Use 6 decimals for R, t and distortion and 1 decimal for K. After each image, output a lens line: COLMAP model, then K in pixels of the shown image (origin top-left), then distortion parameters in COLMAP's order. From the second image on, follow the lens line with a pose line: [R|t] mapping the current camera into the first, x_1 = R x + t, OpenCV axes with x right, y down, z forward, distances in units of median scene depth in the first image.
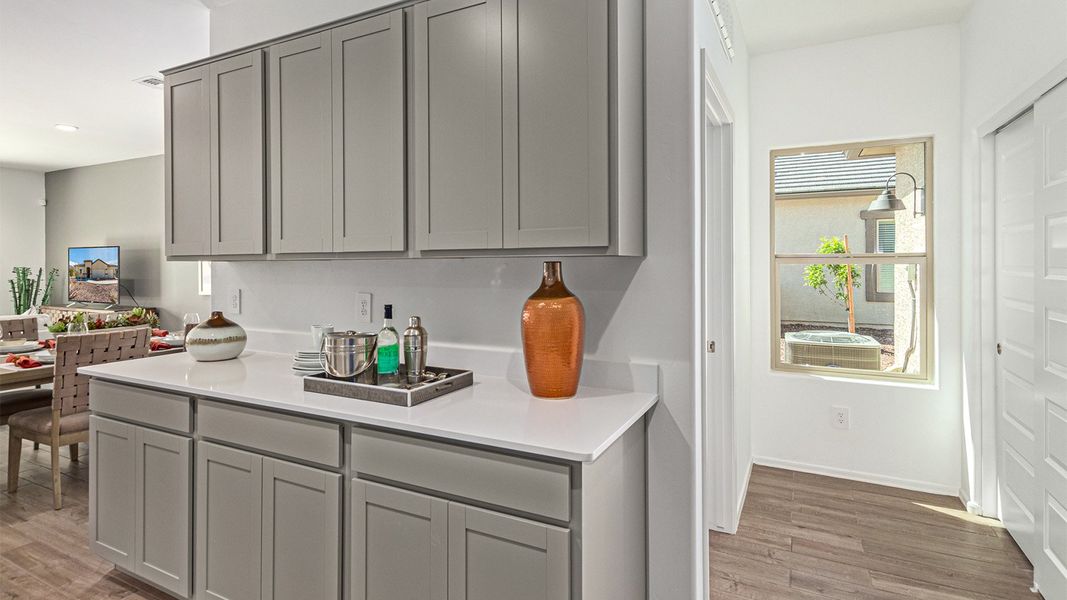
lens RADIAL K [[523.7, 0, 534.0], [0, 523.7, 262.0], [0, 0, 1]] dist [0.010816, -0.000128]
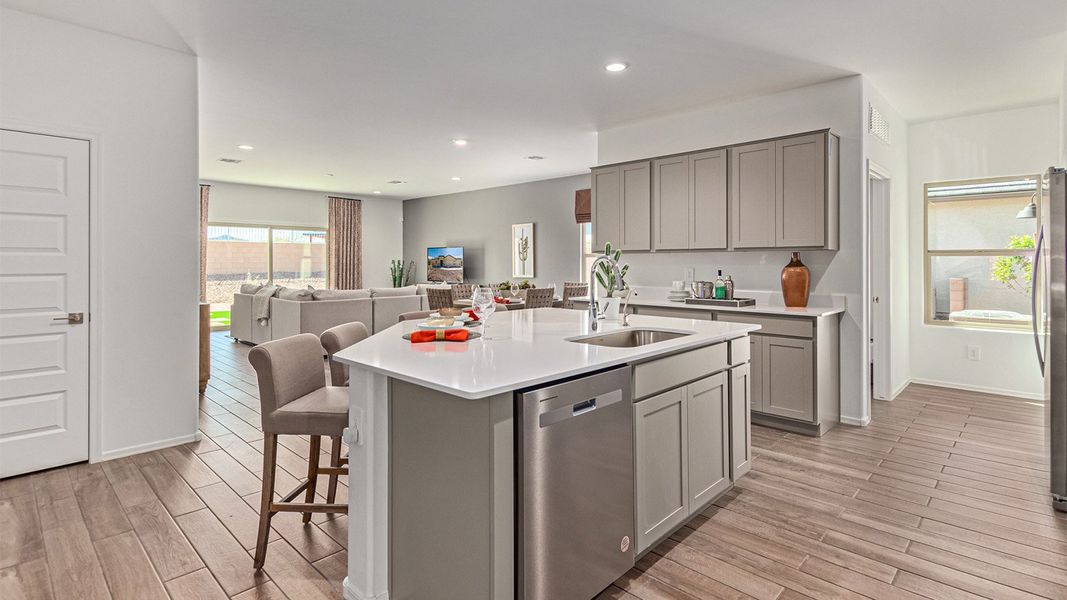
lens RADIAL K [[523.7, 0, 534.0], [0, 523.7, 262.0], [0, 0, 1]] dist [0.010816, -0.000128]
pose [[0.958924, 0.003983, -0.283634, -0.204418], [-0.003513, 0.999991, 0.002167, 0.020953], [0.283640, -0.001082, 0.958930, -0.780593]]
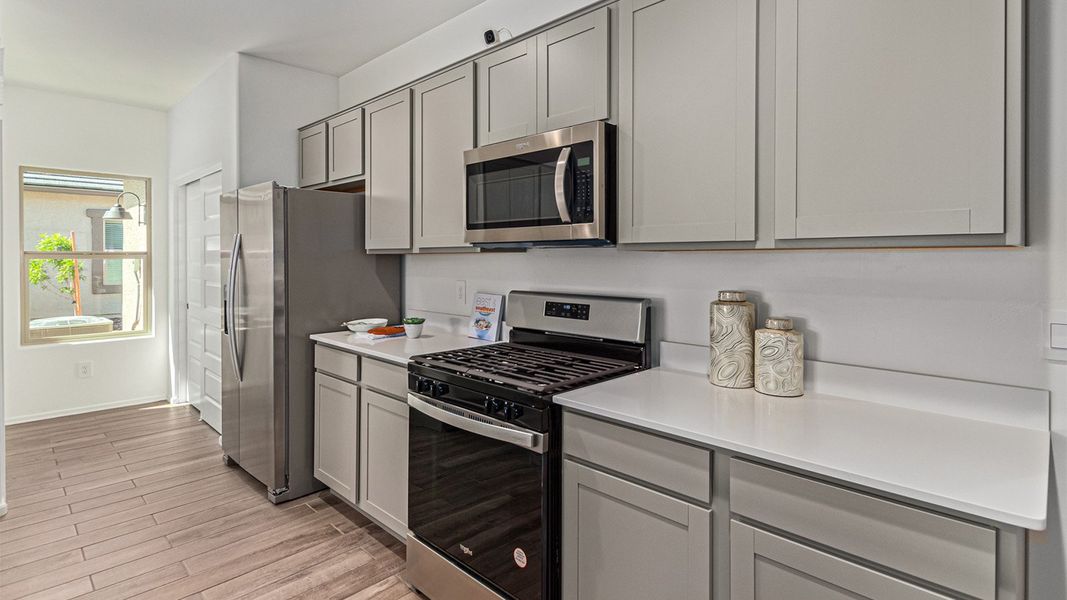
lens RADIAL K [[523.7, 0, 534.0], [0, 523.7, 262.0], [0, 0, 1]] dist [0.010816, -0.000128]
pose [[0.293217, -0.005069, 0.956032, -0.348545], [-0.002262, 0.999979, 0.005996, 0.000897], [-0.956043, -0.003921, 0.293200, -0.468235]]
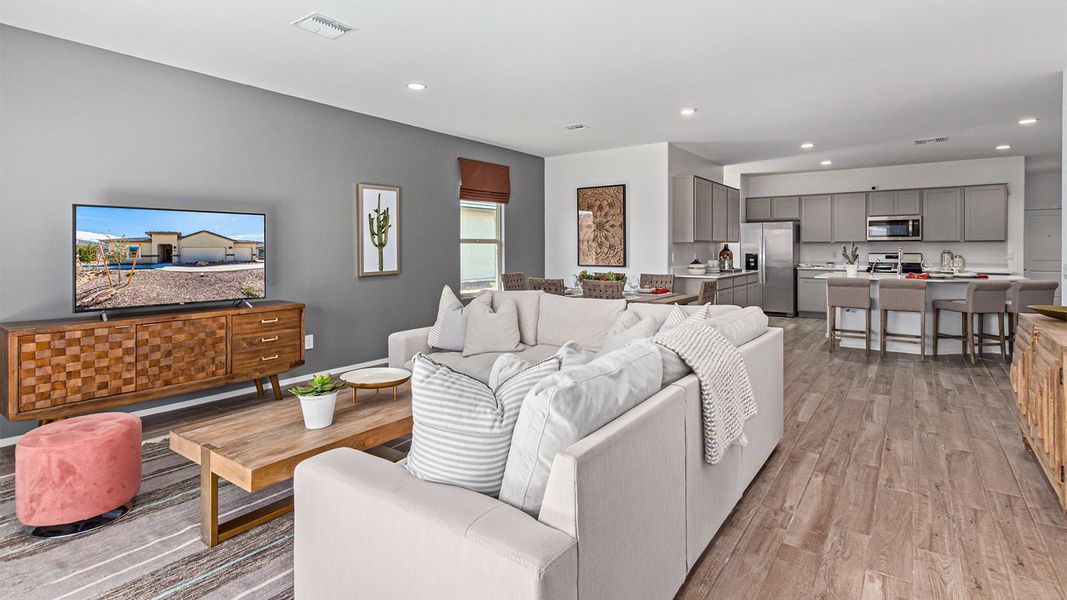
lens RADIAL K [[489.2, 0, 549.3], [0, 489.2, 246.9], [0, 0, 1]] dist [-0.001533, -0.000622]
pose [[0.156989, 0.007862, 0.987569, -2.221223], [0.000171, 0.999968, -0.007988, 0.029789], [-0.987600, 0.001423, 0.156982, 0.877005]]
